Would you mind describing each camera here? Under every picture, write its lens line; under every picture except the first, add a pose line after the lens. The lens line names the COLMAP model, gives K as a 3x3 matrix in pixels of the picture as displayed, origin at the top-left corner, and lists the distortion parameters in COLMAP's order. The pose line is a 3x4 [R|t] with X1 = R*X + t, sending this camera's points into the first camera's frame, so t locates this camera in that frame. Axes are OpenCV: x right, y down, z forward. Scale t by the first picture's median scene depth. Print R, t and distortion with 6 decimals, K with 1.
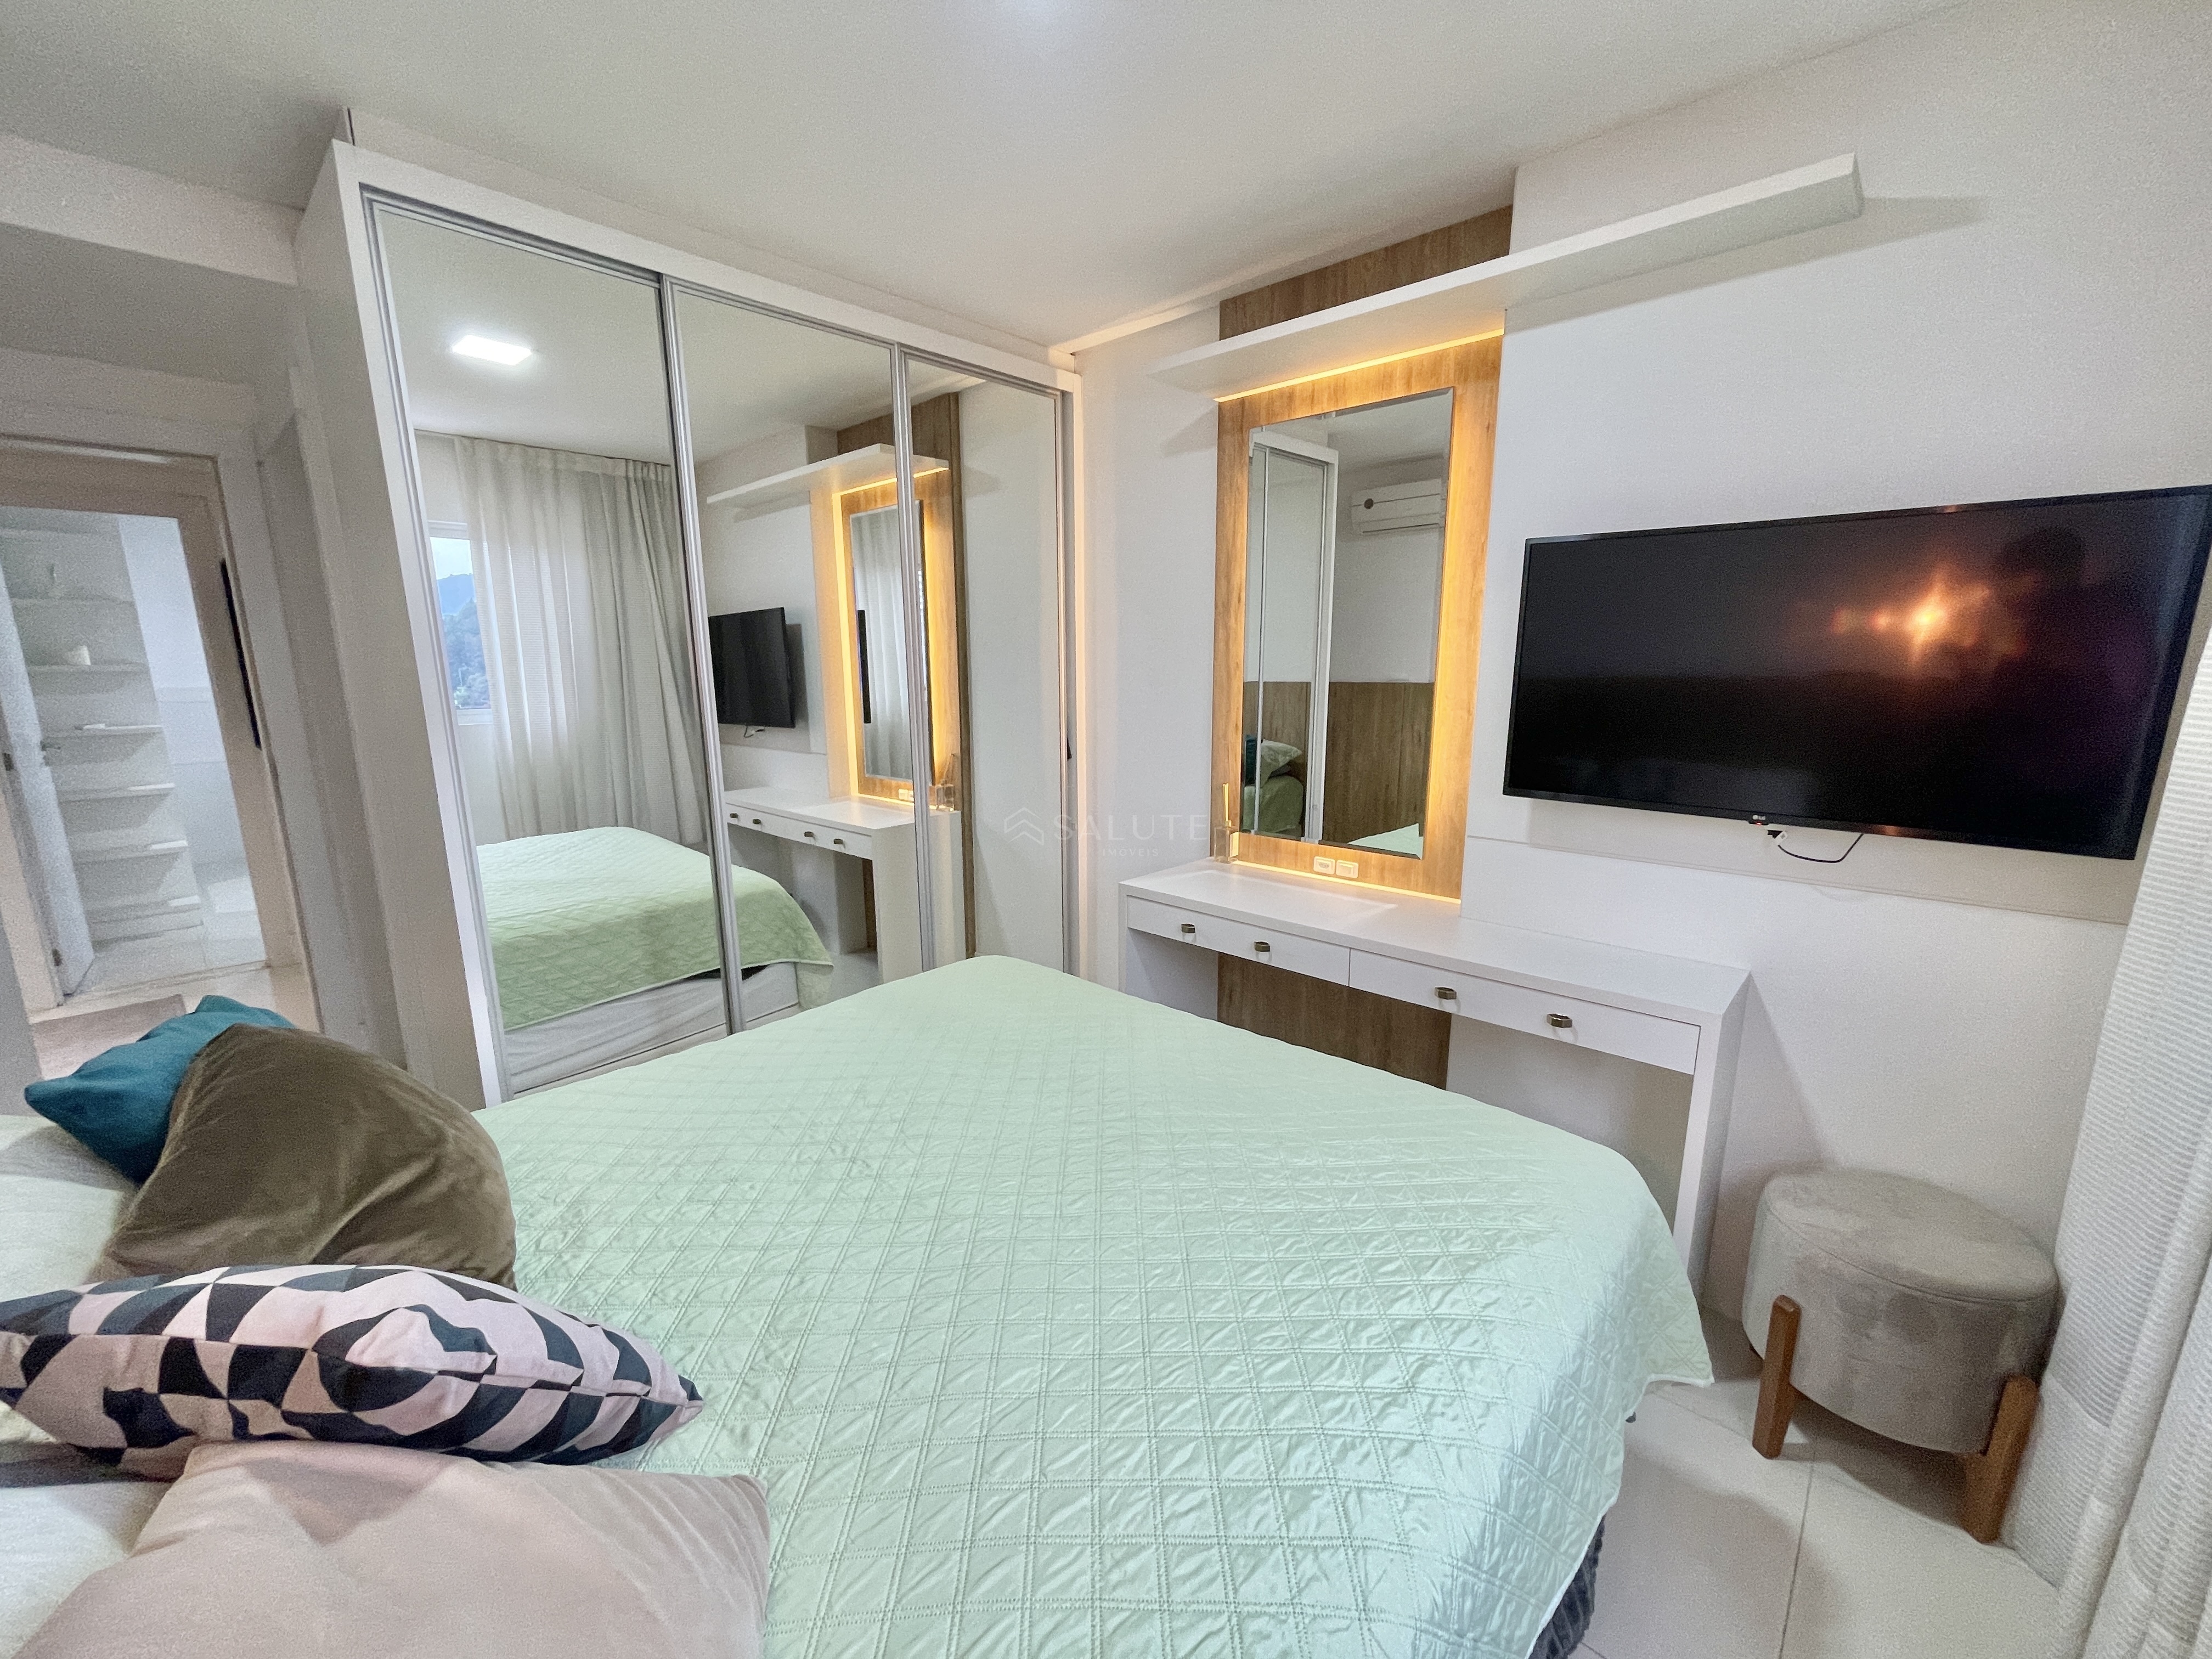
lens RADIAL K [[890.4, 0, 1040.0], [0, 890.4, 873.7], [0, 0, 1]] dist [0.000331, 0.000010]
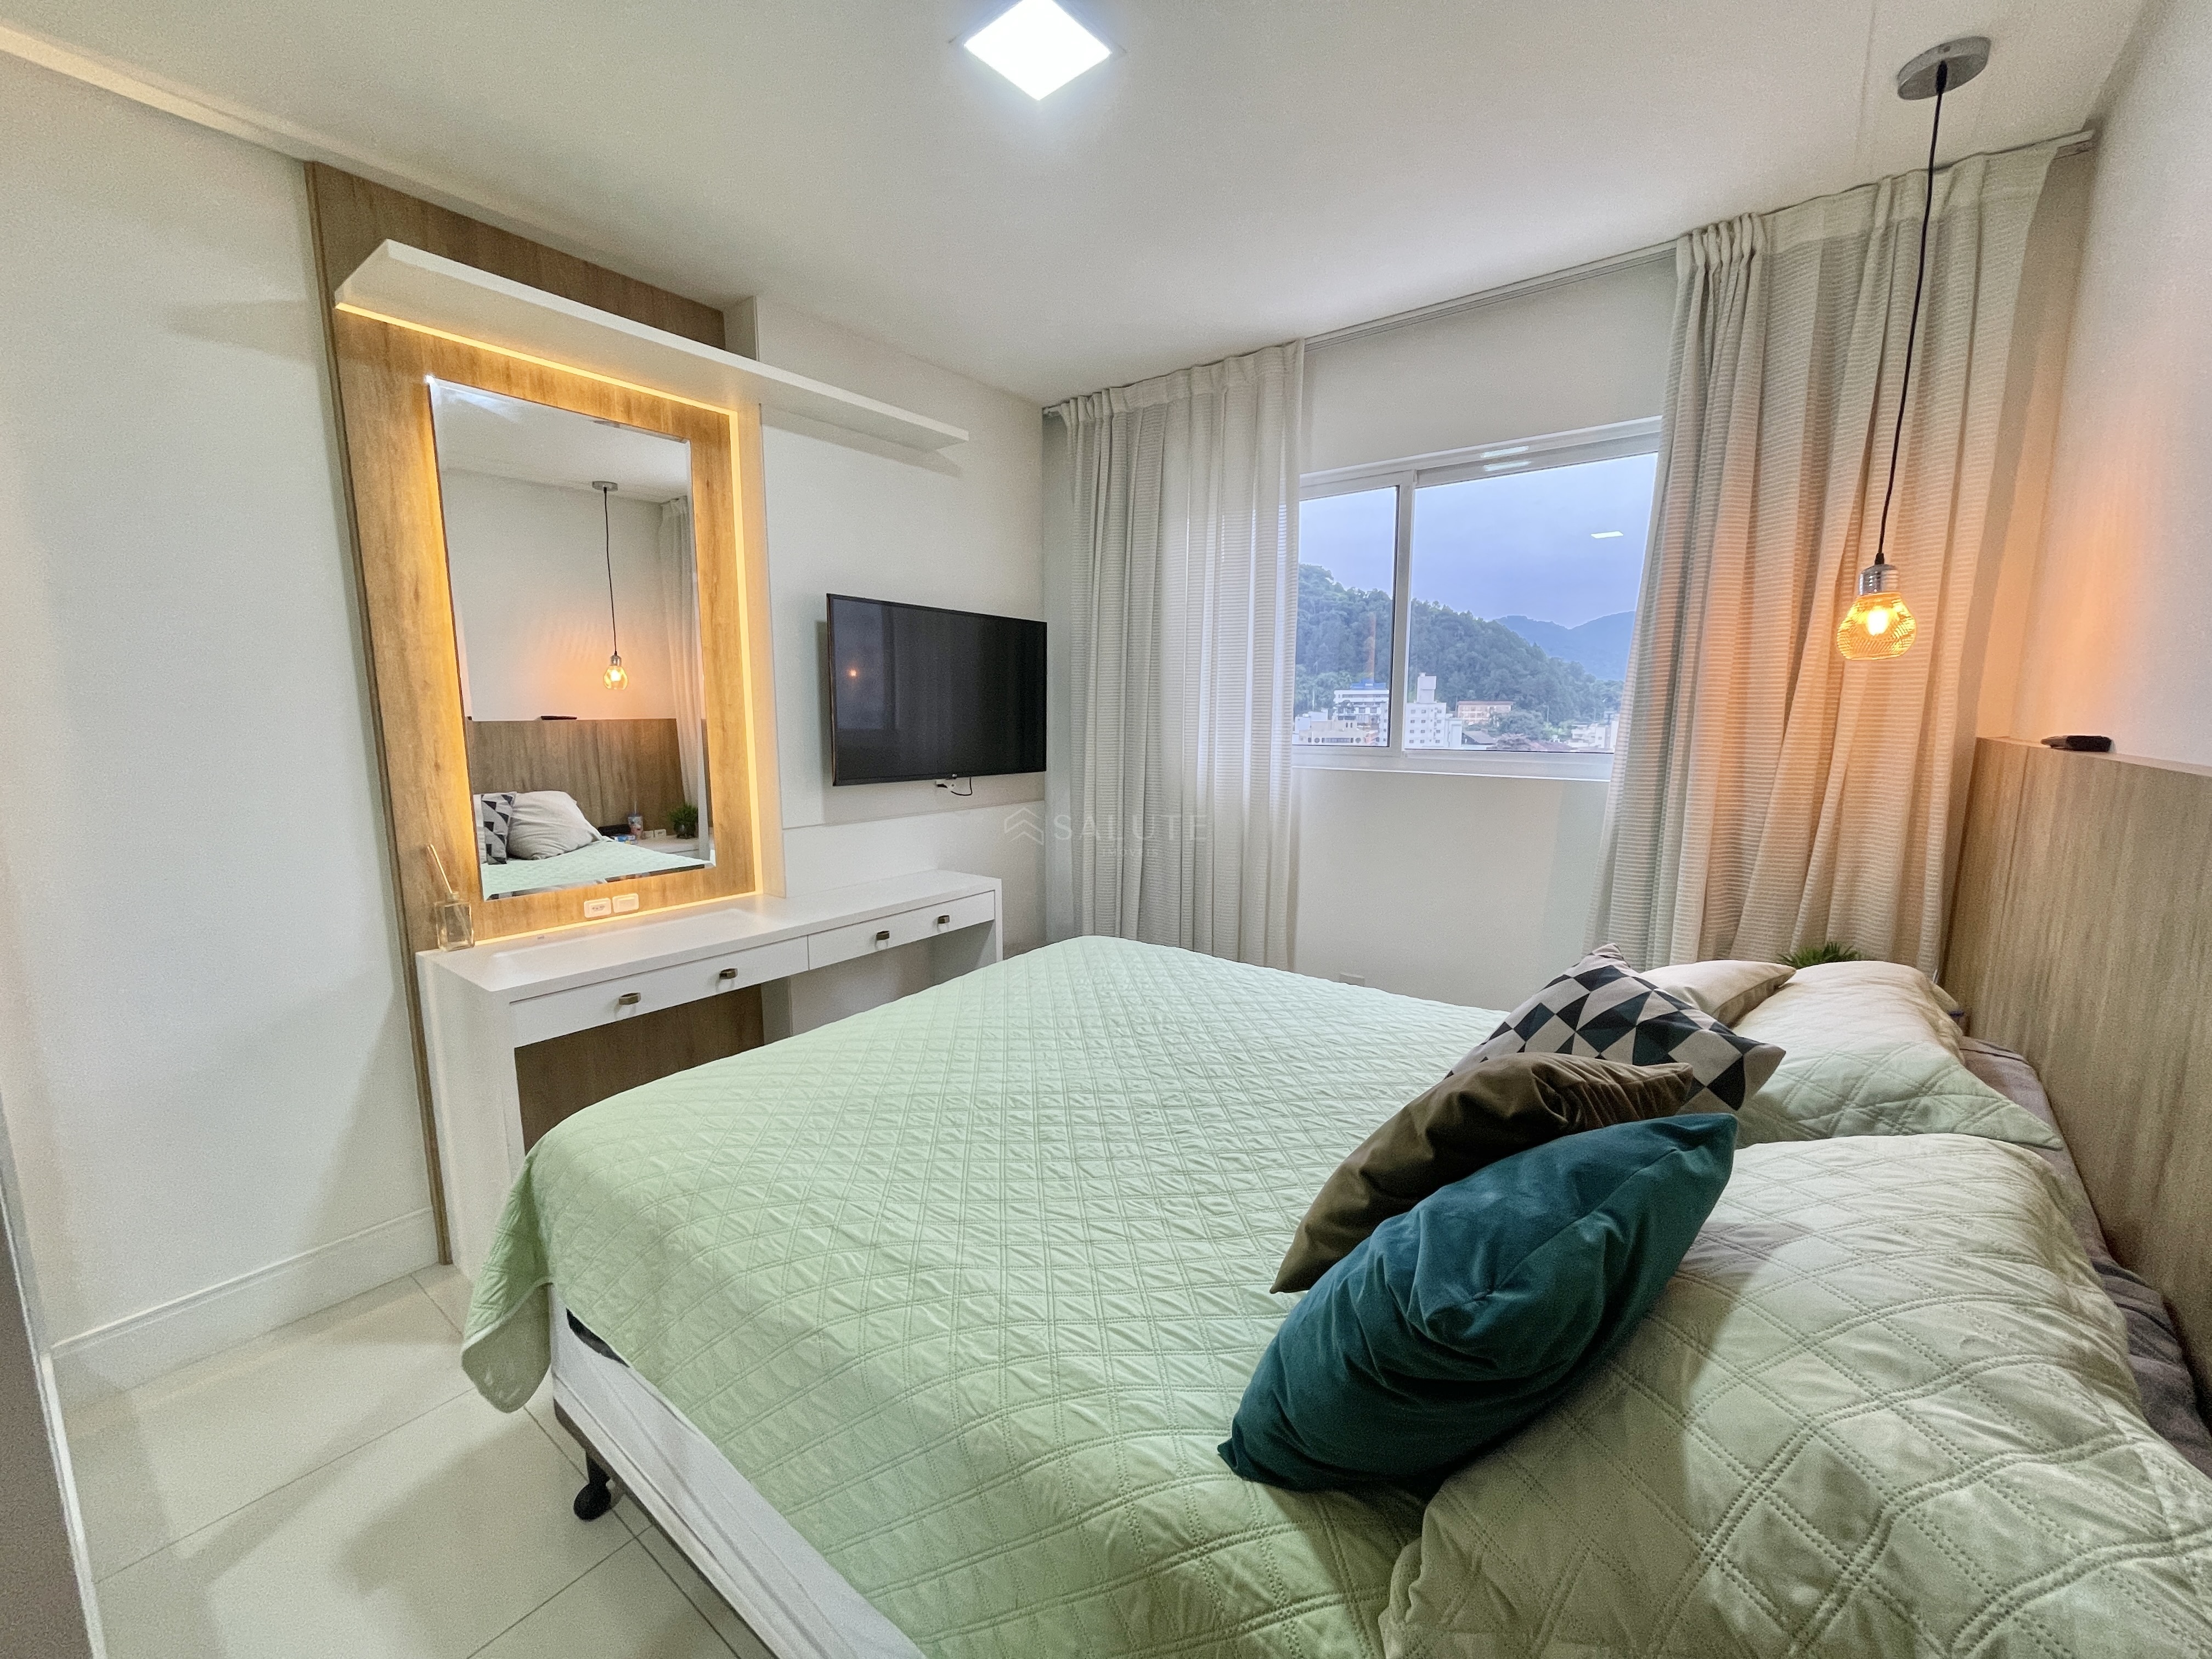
lens RADIAL K [[888.8, 0, 1097.3], [0, 888.8, 833.5], [0, 0, 1]] dist [-0.001391, -0.000258]
pose [[-0.131655, -0.146345, 0.980434, -0.683395], [0.222918, 0.959340, 0.173130, -0.139008], [-0.965906, 0.241350, -0.093679, 0.659924]]
